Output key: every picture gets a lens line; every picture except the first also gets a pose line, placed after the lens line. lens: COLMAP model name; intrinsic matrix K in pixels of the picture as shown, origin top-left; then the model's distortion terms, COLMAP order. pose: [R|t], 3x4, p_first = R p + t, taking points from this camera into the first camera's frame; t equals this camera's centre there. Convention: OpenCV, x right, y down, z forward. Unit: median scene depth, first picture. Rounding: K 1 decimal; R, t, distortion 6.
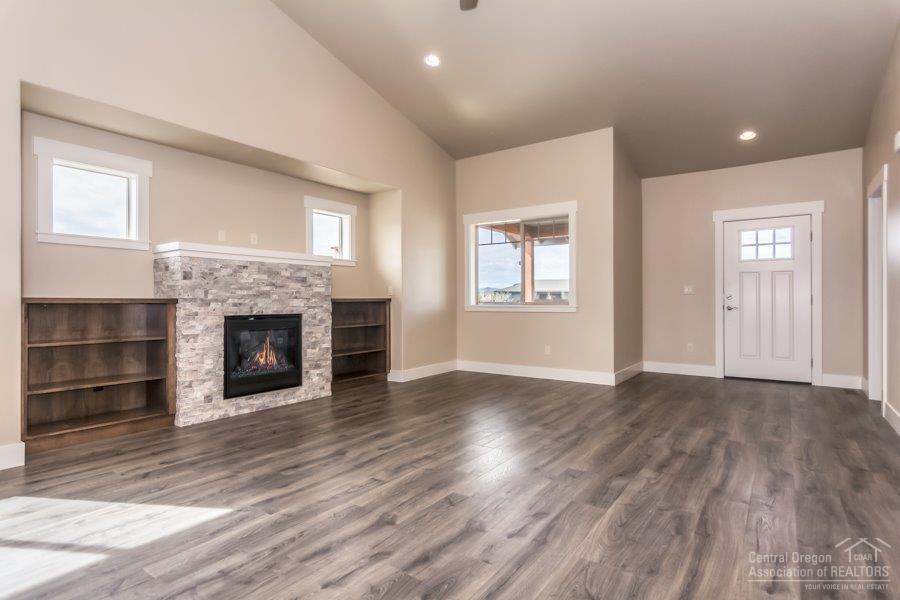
lens RADIAL K [[472.4, 0, 450.6], [0, 472.4, 301.4], [0, 0, 1]] dist [0.000519, -0.000921]
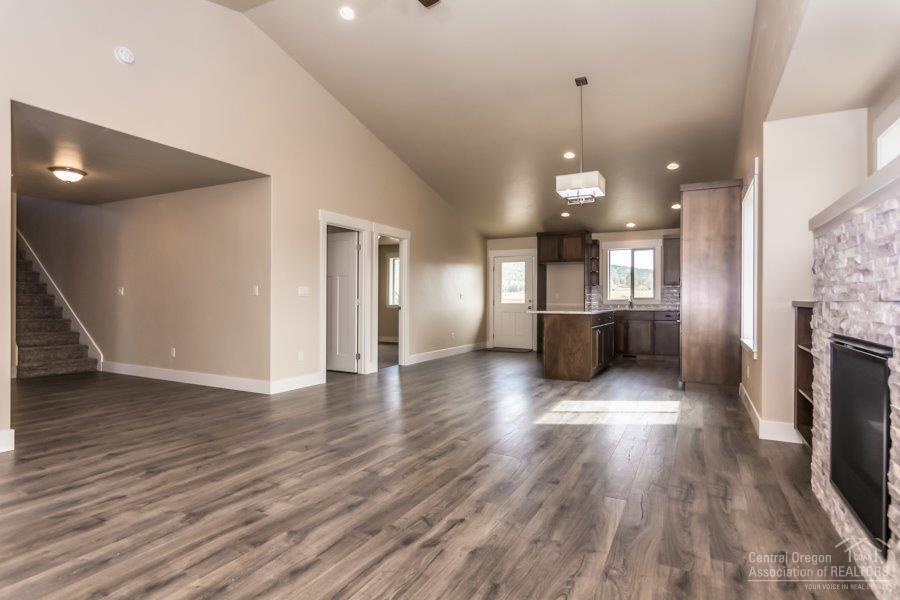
lens RADIAL K [[472.4, 0, 450.8], [0, 472.4, 301.6], [0, 0, 1]] dist [0.000519, -0.000921]
pose [[-0.990852, -0.002095, -0.134938, 0.034045], [-0.002736, 0.999986, 0.004571, -0.006826], [0.134927, 0.004898, -0.990843, 1.406834]]
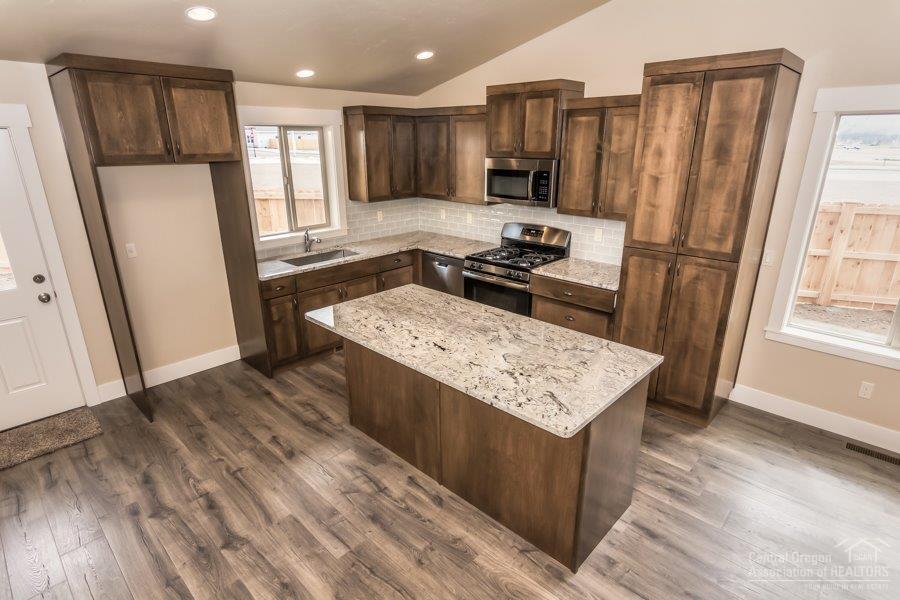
lens RADIAL K [[472.4, 0, 450.6], [0, 472.4, 302.4], [0, 0, 1]] dist [0.000519, -0.000921]
pose [[-0.141078, 0.317510, -0.937702, -0.041847], [-0.003164, 0.947026, 0.321143, -0.202052], [0.989993, 0.048273, -0.132600, -0.064572]]
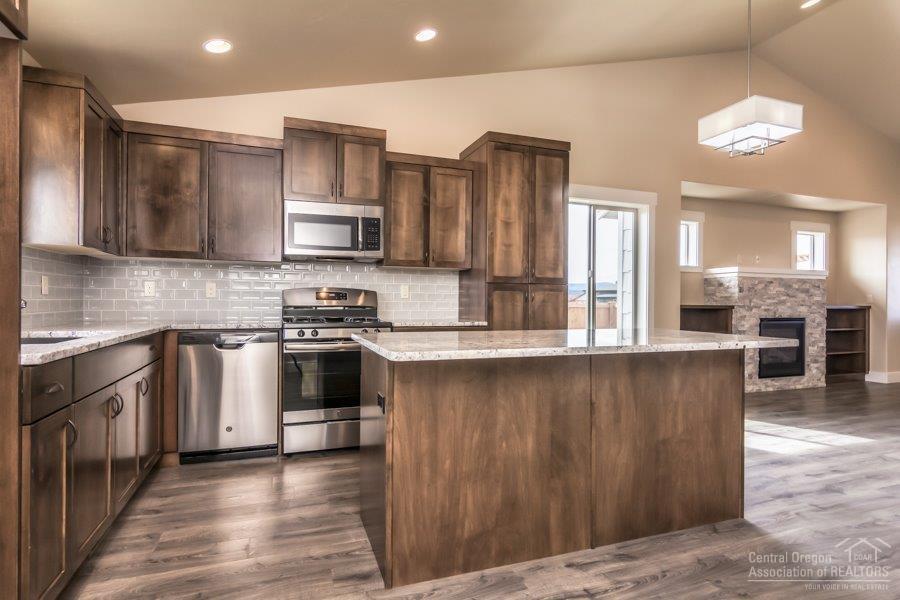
lens RADIAL K [[472.4, 0, 445.2], [0, 472.4, 302.6], [0, 0, 1]] dist [0.000519, -0.000921]
pose [[0.819491, 0.008251, -0.573033, -0.417004], [-0.010205, 0.999948, -0.000196, -0.004917], [0.573001, 0.006009, 0.819533, -0.626157]]
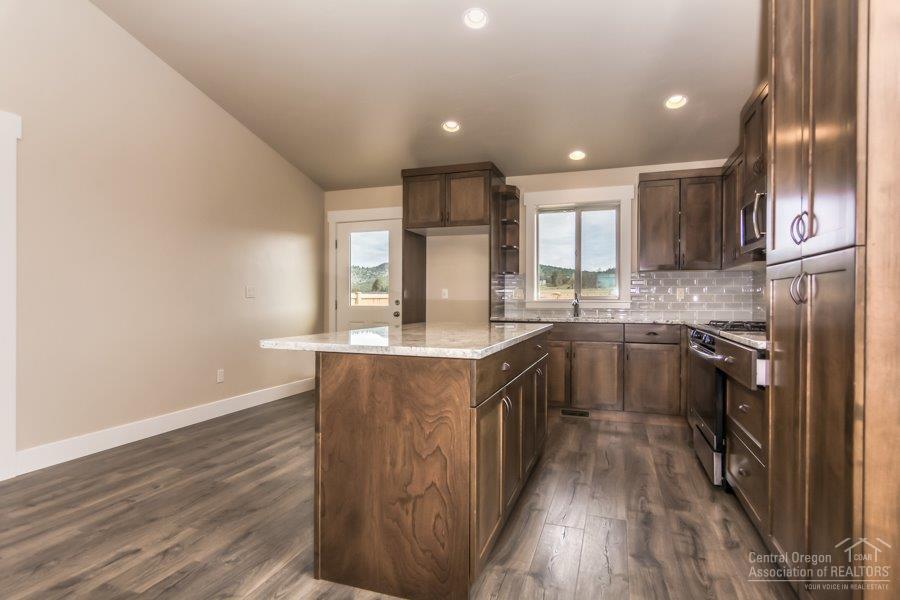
lens RADIAL K [[472.4, 0, 455.2], [0, 472.4, 302.0], [0, 0, 1]] dist [0.000519, -0.000921]
pose [[-0.957650, -0.005147, -0.287889, -0.437171], [-0.006768, 0.999966, 0.004638, -0.007762], [0.287855, 0.006390, -0.957653, 0.442850]]
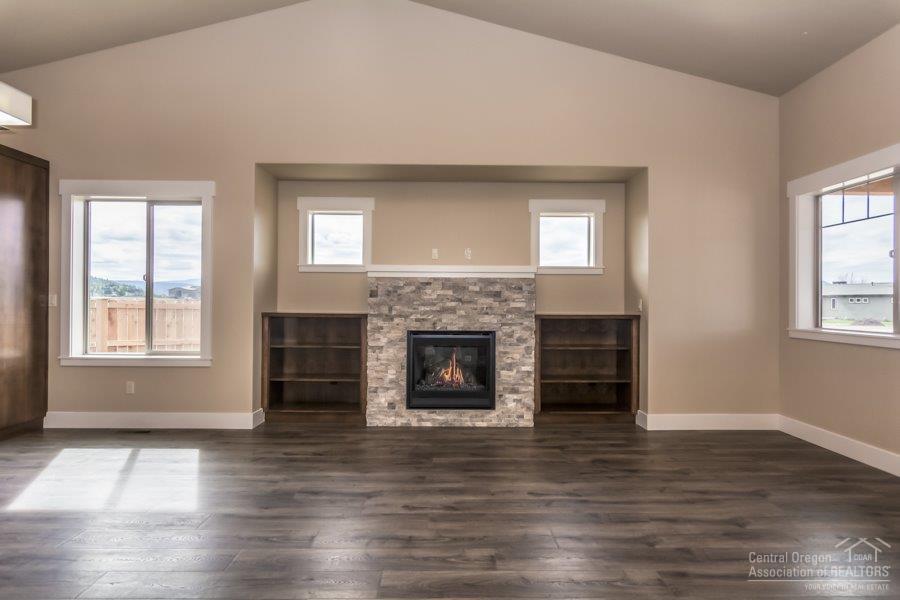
lens RADIAL K [[472.4, 0, 451.0], [0, 472.4, 302.6], [0, 0, 1]] dist [0.000519, -0.000921]
pose [[0.584613, 0.006143, -0.811289, 0.417075], [-0.009398, 0.999956, 0.000800, -0.032097], [0.811258, 0.007157, 0.584645, 0.432724]]
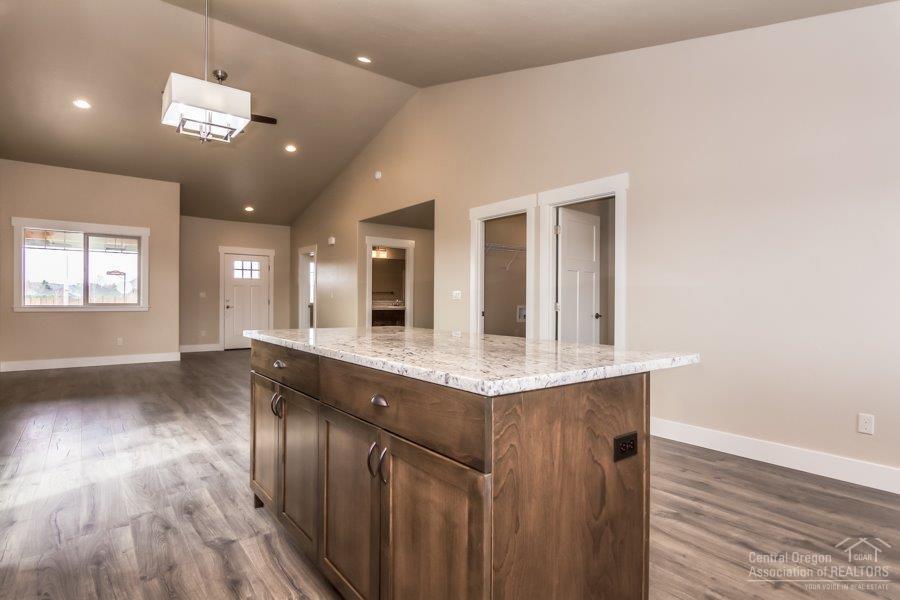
lens RADIAL K [[472.4, 0, 451.9], [0, 472.4, 298.4], [0, 0, 1]] dist [0.000519, -0.000921]
pose [[0.288282, 0.009263, 0.957501, -1.020605], [-0.003973, 0.999956, -0.008478, -0.006263], [-0.957537, -0.001360, 0.288307, -0.285895]]
